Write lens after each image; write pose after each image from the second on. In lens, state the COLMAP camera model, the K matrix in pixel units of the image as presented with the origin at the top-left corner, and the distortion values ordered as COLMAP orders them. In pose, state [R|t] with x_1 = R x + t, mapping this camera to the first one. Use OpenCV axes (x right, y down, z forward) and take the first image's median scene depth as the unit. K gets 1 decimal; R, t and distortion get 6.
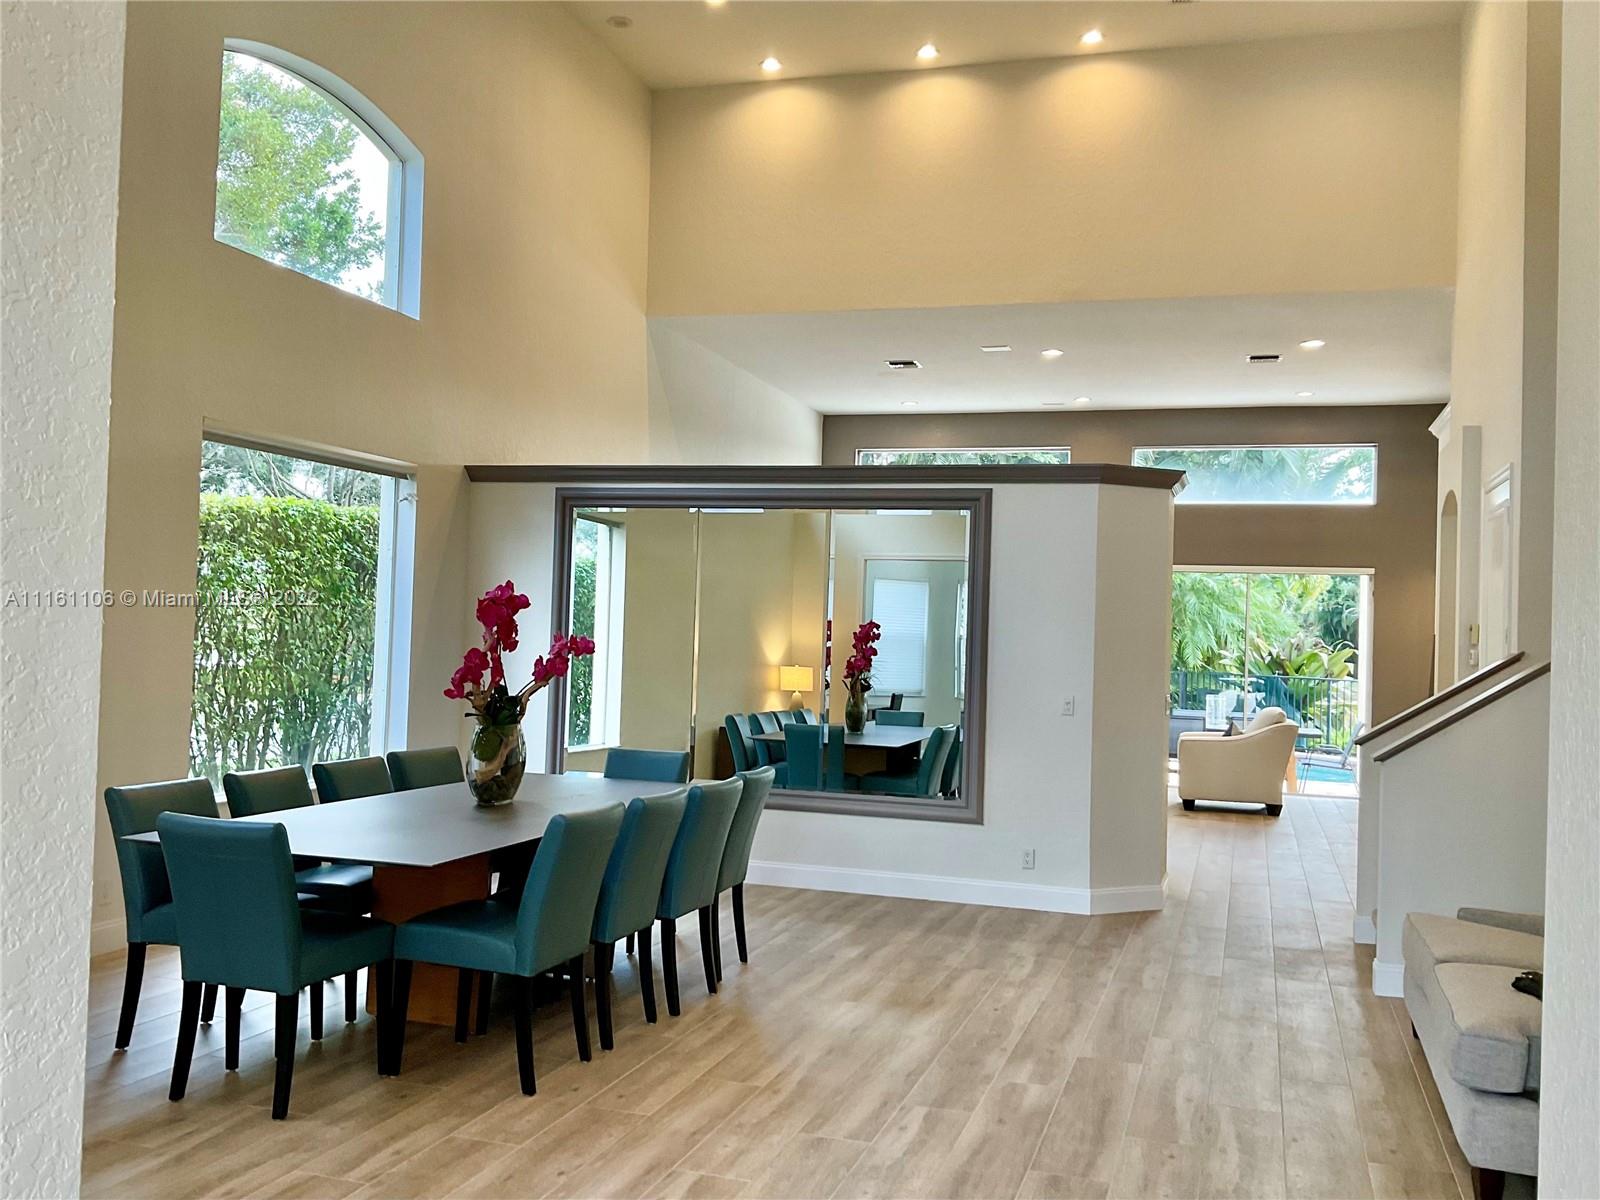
lens RADIAL K [[1405.7, 0, 801.5], [0, 1405.7, 604.7], [0, 0, 1]] dist [0.050548, -0.112154]
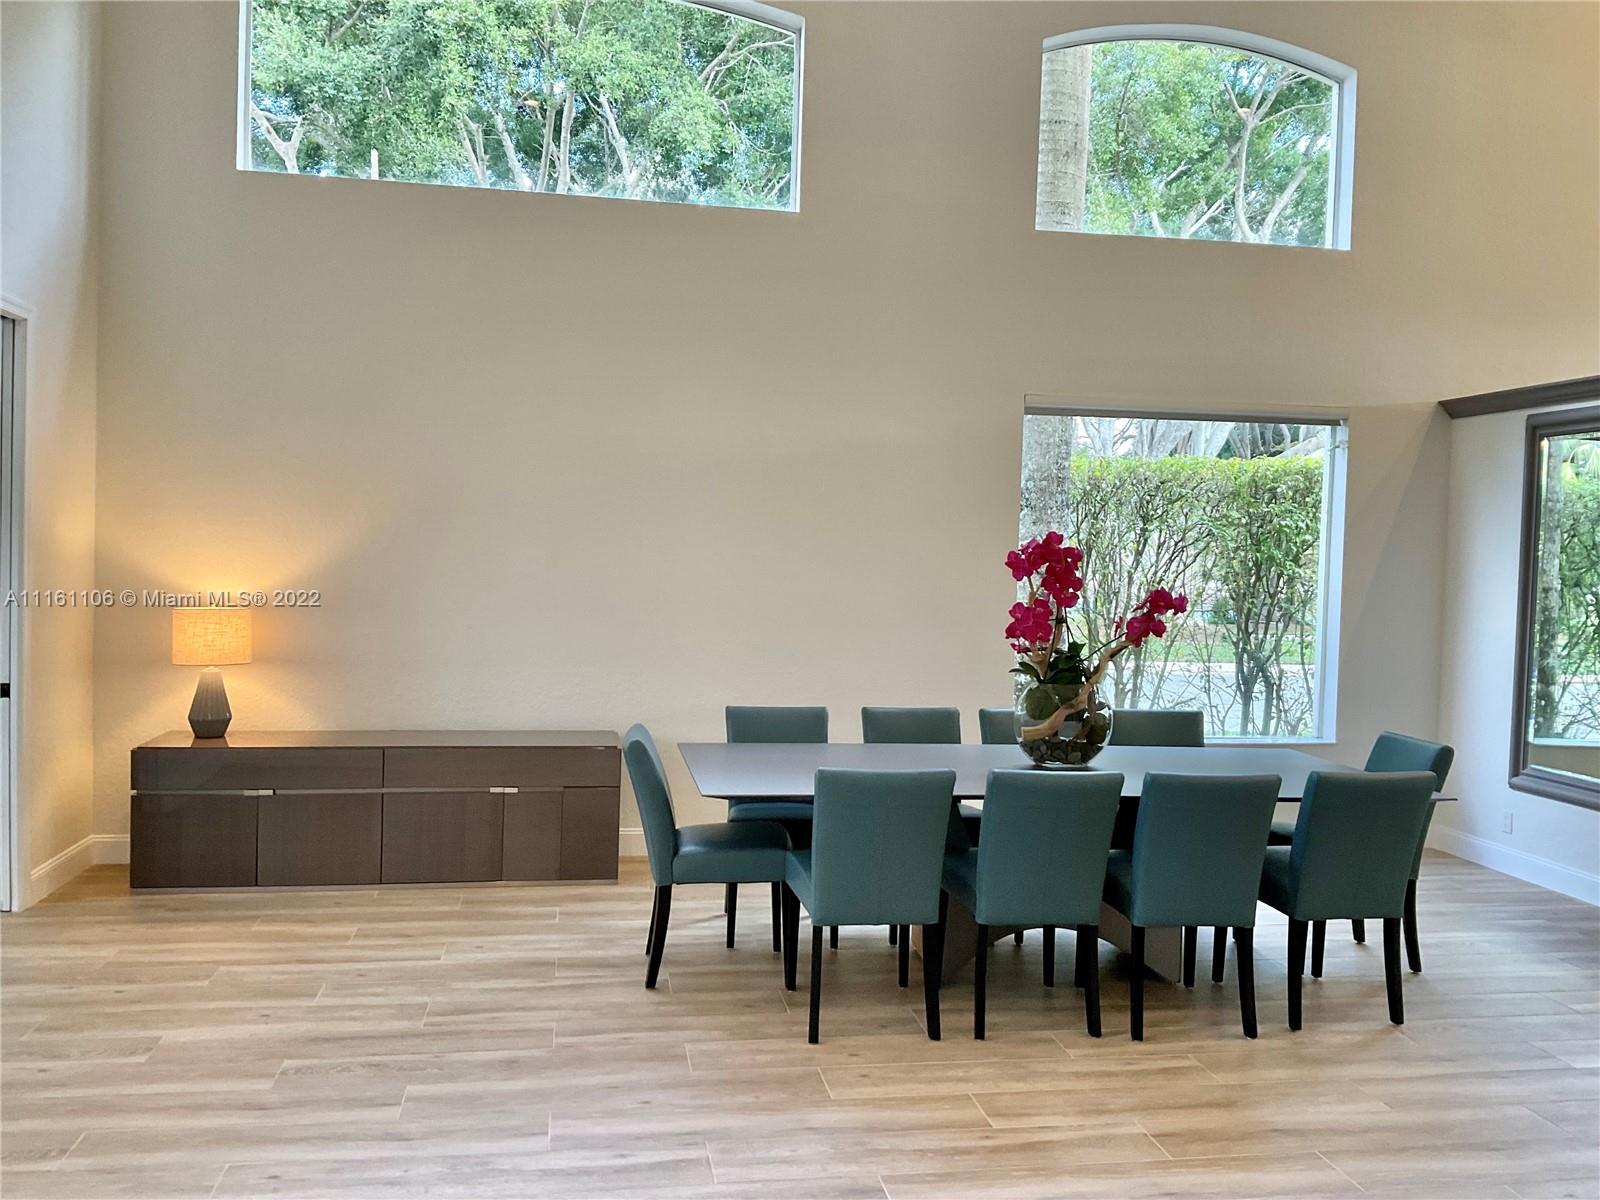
lens RADIAL K [[1306.6, 0, 802.6], [0, 1306.6, 592.9], [0, 0, 1]] dist [0.028746, -0.008489]
pose [[0.465542, 0.008446, -0.884986, 0.604094], [0.007368, 0.999883, 0.013419, 0.012730], [0.884995, -0.012768, 0.465425, 0.539695]]
